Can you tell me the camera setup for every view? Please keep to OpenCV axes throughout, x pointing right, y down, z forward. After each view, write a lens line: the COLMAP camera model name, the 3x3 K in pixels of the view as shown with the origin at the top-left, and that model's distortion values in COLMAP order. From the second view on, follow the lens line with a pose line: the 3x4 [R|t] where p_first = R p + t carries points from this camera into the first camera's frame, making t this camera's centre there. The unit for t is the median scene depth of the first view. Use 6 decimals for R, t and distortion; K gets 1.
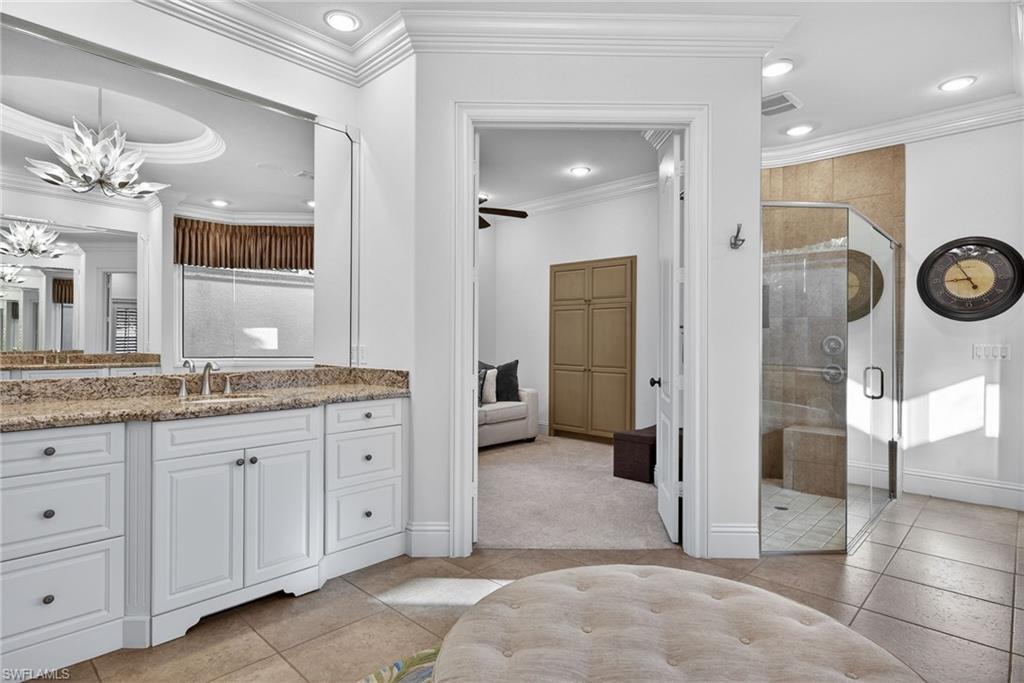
lens RADIAL K [[541.6, 0, 509.0], [0, 541.6, 338.8], [0, 0, 1]] dist [0.001828, -0.001708]
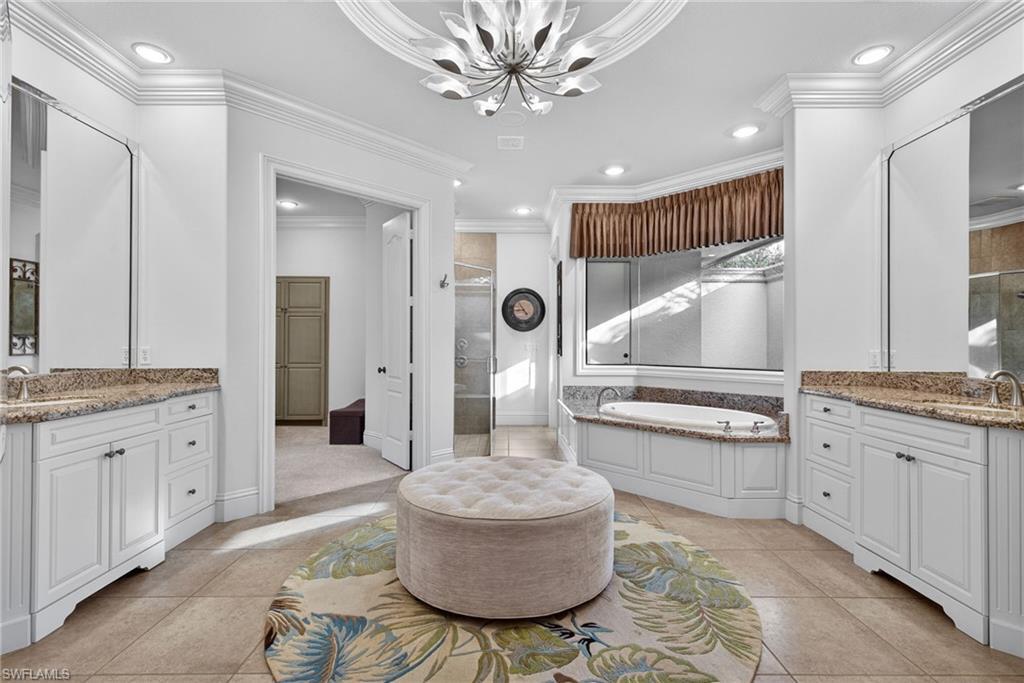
lens RADIAL K [[466.2, 0, 510.8], [0, 466.2, 340.7], [0, 0, 1]] dist [0.001329, 0.001800]
pose [[0.708889, -0.000413, 0.705320, -0.382480], [-0.000083, 1.000000, 0.000669, -0.001805], [-0.705320, -0.000532, 0.708889, -0.155188]]
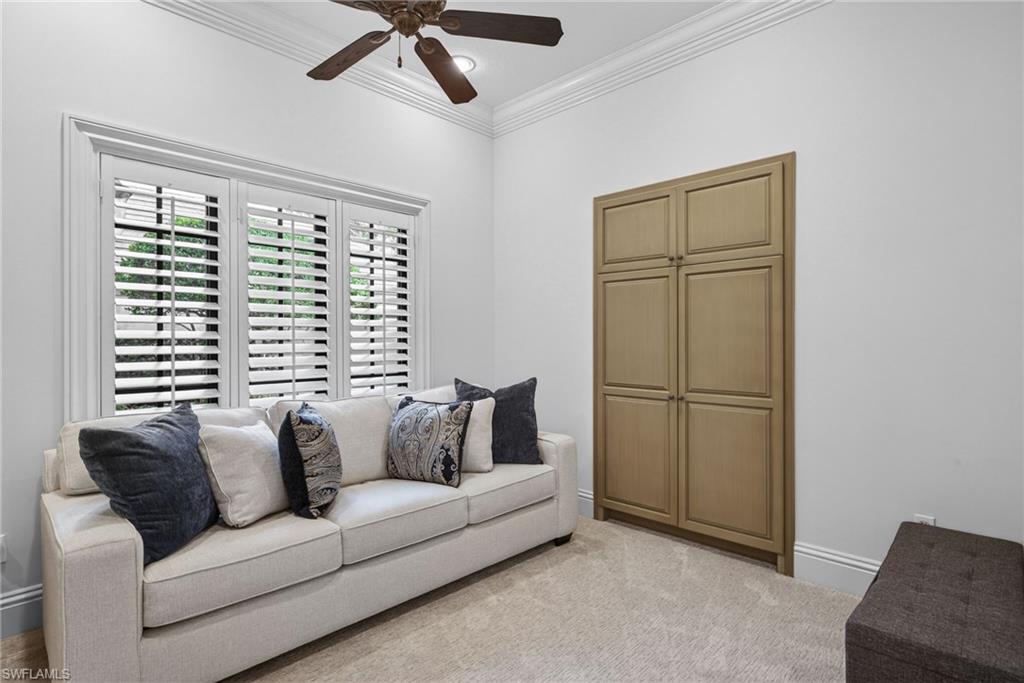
lens RADIAL K [[509.9, 0, 517.4], [0, 509.9, 339.3], [0, 0, 1]] dist [0.014839, -0.000318]
pose [[0.999973, -0.007284, -0.000378, -0.000774], [0.007287, 0.999940, 0.008119, -0.002087], [0.000319, -0.008122, 0.999967, 0.882076]]
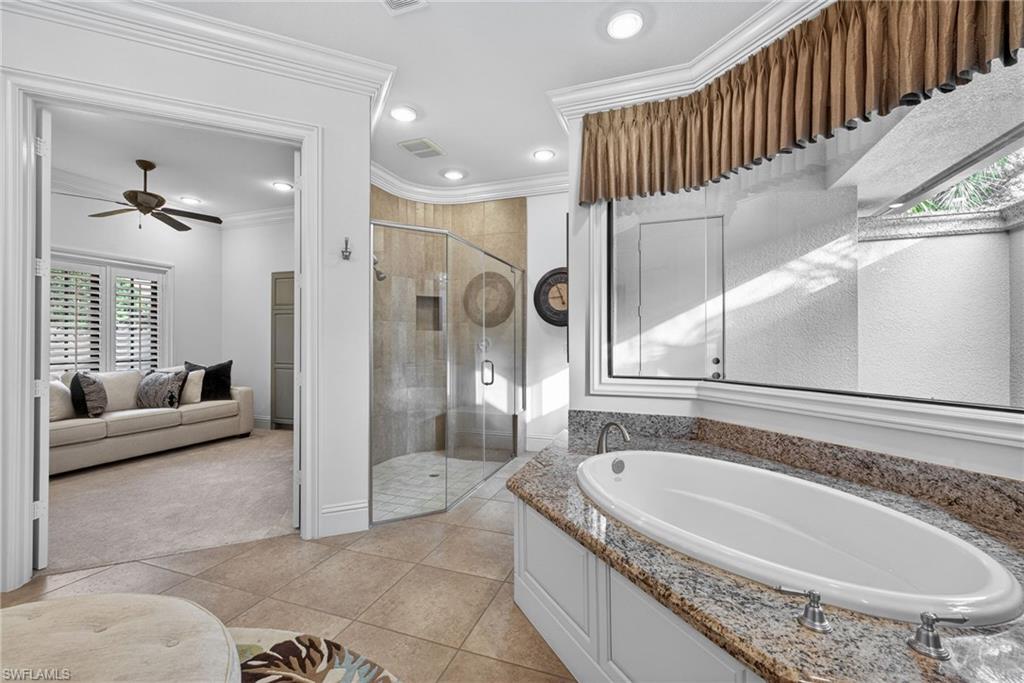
lens RADIAL K [[424.1, 0, 518.1], [0, 424.1, 340.6], [0, 0, 1]] dist [0.002204, 0.000092]
pose [[0.913736, -0.002820, 0.406299, 0.319371], [0.002641, 0.999996, 0.001001, 0.002418], [-0.406300, 0.000158, 0.913740, 0.036527]]
